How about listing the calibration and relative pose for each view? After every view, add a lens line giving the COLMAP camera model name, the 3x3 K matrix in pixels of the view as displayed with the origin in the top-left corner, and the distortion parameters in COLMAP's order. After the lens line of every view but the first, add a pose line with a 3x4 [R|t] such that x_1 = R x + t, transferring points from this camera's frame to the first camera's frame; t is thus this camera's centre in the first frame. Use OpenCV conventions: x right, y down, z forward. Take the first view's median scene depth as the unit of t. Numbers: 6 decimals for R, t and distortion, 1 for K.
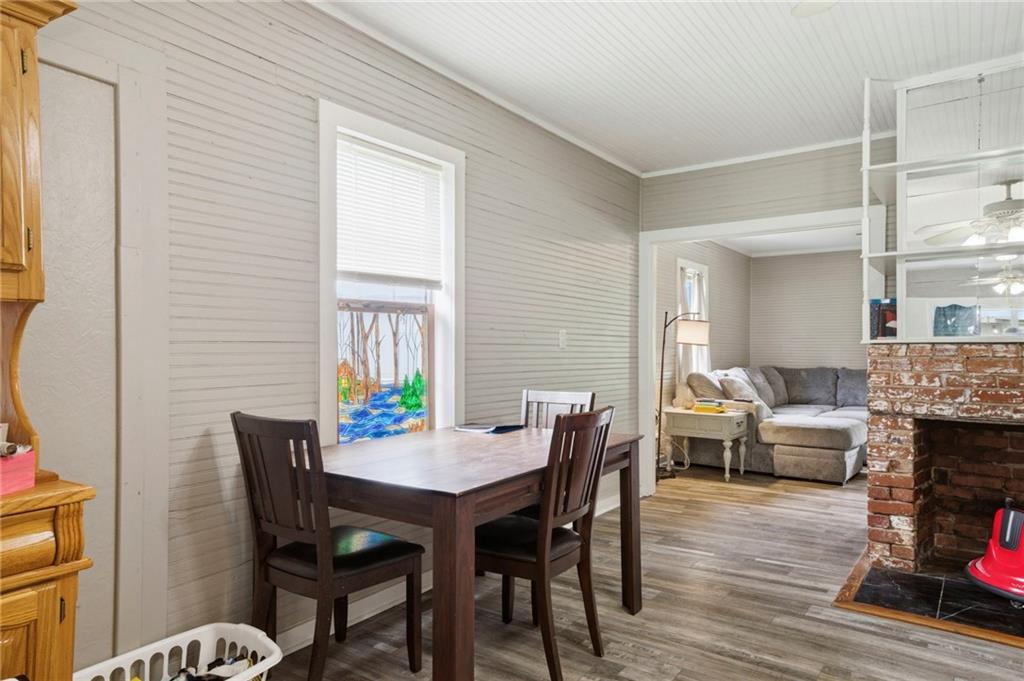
lens RADIAL K [[710.8, 0, 511.4], [0, 710.8, 359.3], [0, 0, 1]] dist [0.038976, 0.010116]
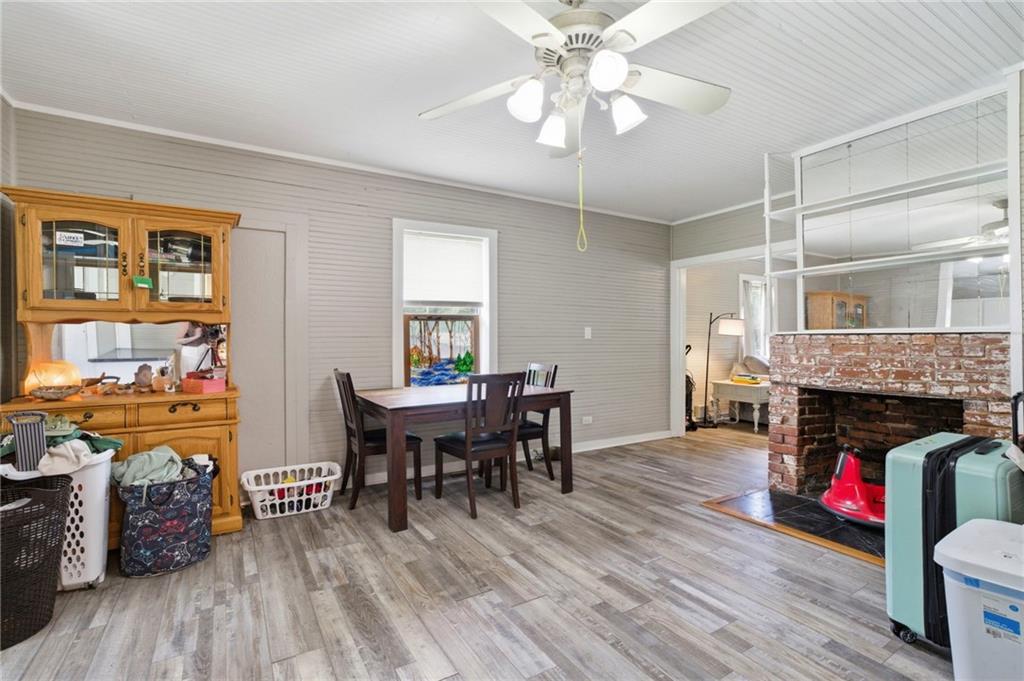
lens RADIAL K [[477.1, 0, 509.3], [0, 477.1, 346.7], [0, 0, 1]] dist [-0.037868, 0.003417]
pose [[0.917226, 0.002162, -0.398361, 0.446532], [-0.001843, 0.999998, 0.001183, 0.001973], [0.398363, -0.000351, 0.917228, -0.088569]]
